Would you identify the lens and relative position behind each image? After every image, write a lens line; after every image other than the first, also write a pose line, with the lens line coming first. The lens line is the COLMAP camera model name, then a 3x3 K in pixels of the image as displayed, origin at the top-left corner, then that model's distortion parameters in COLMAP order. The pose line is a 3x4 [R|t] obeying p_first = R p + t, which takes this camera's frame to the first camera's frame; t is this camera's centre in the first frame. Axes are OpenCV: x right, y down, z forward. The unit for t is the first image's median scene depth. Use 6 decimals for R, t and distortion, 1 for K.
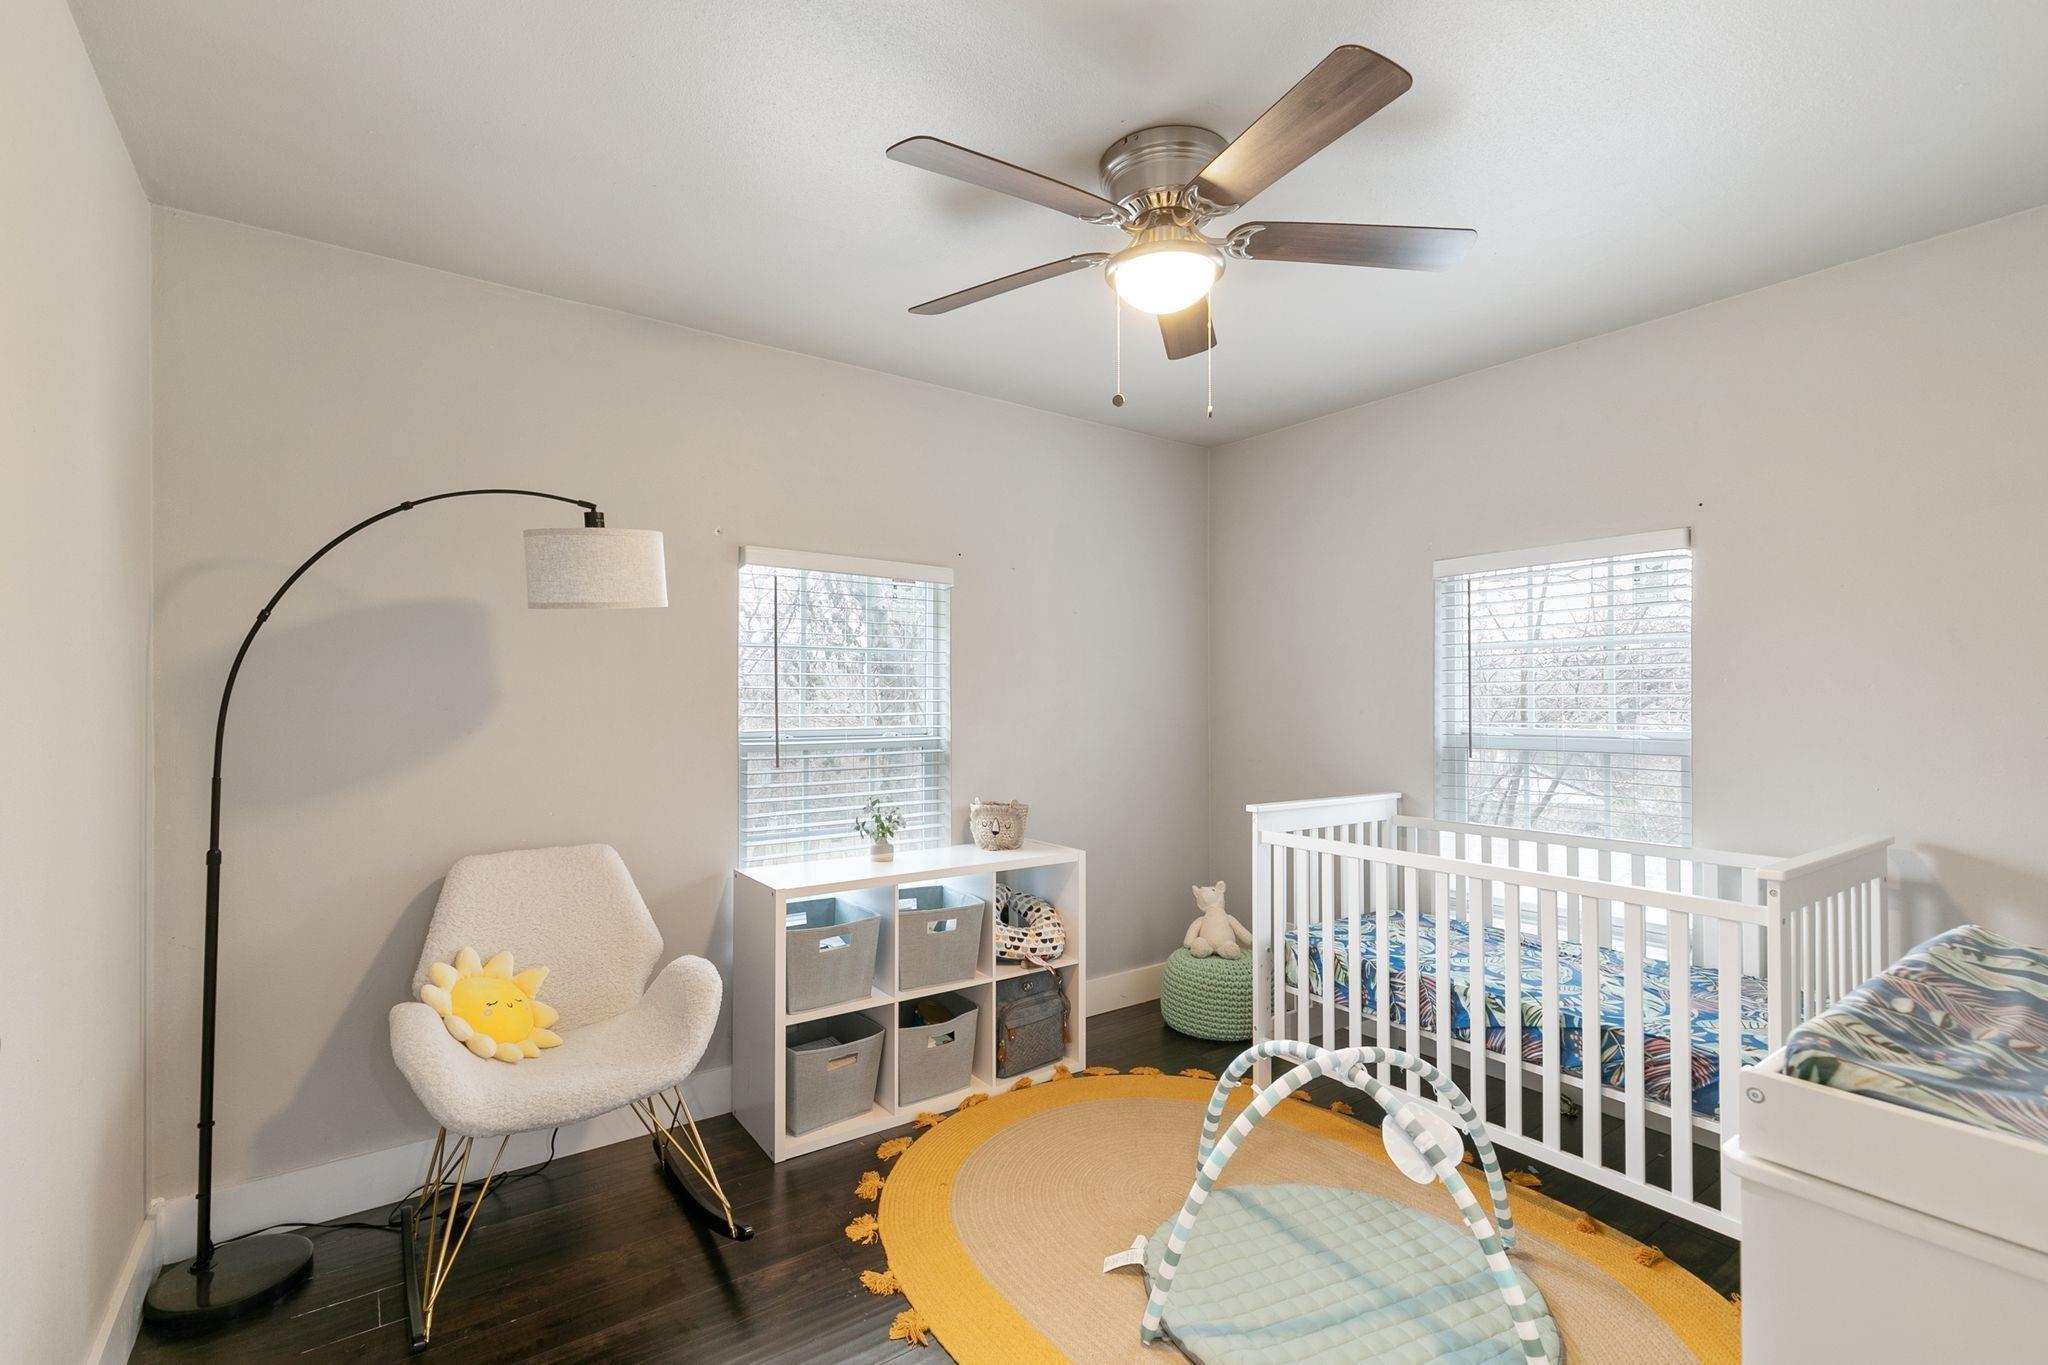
lens RADIAL K [[927.6, 0, 1030.8], [0, 927.6, 708.1], [0, 0, 1]] dist [-0.000792, -0.000262]
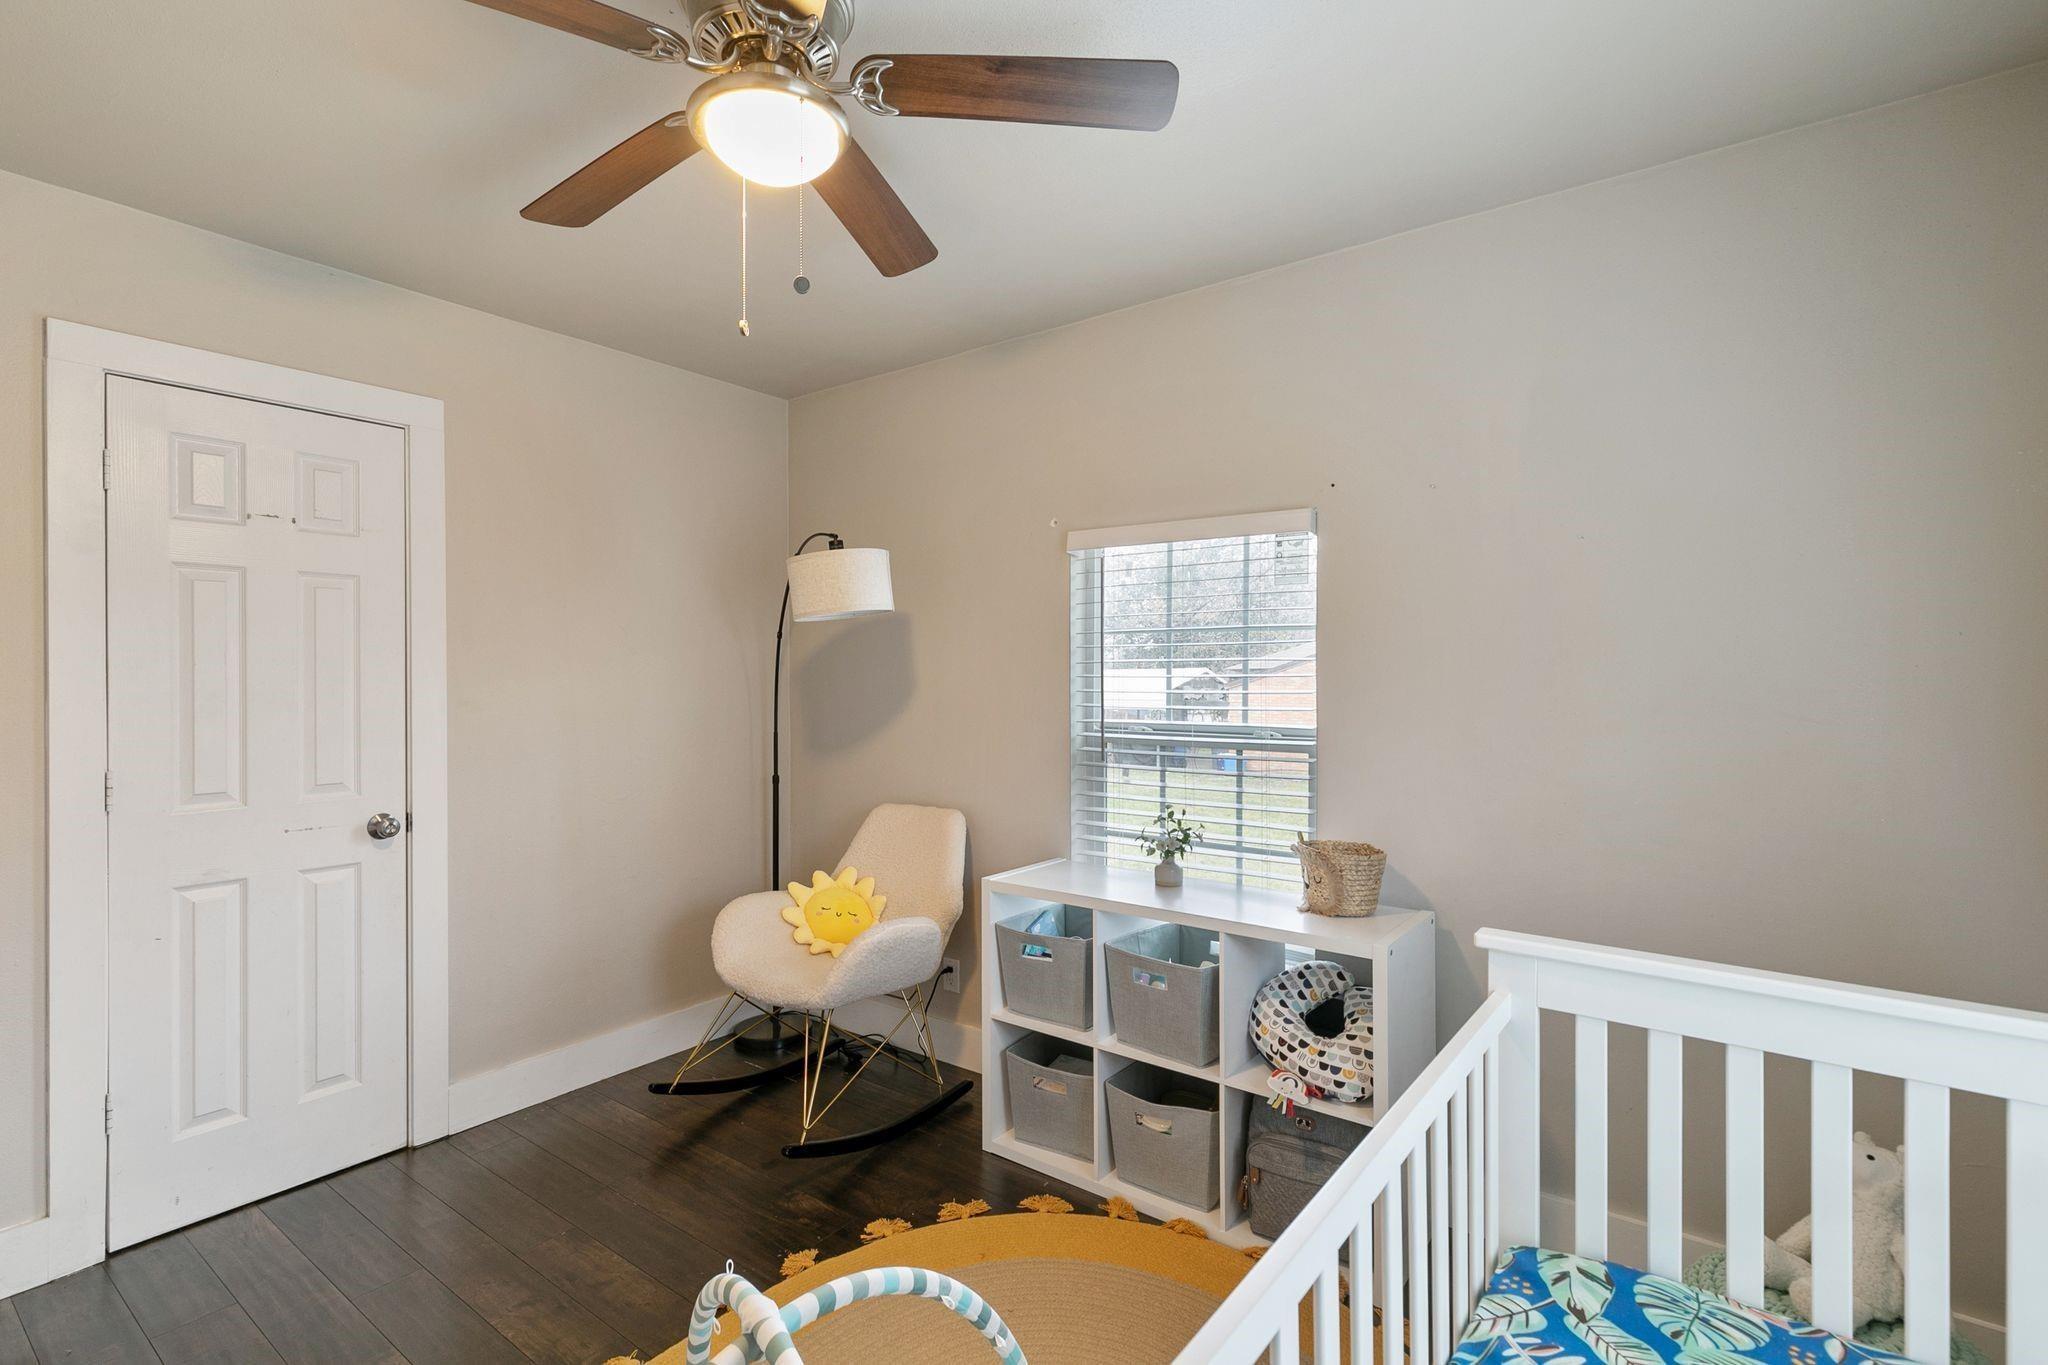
lens RADIAL K [[940.1, 0, 1020.8], [0, 940.1, 694.6], [0, 0, 1]] dist [-0.000221, -0.000551]
pose [[0.285274, 0.017858, -0.958280, 0.649842], [-0.009363, 0.999831, 0.015845, -0.018654], [0.958400, 0.004452, 0.285393, 0.684513]]
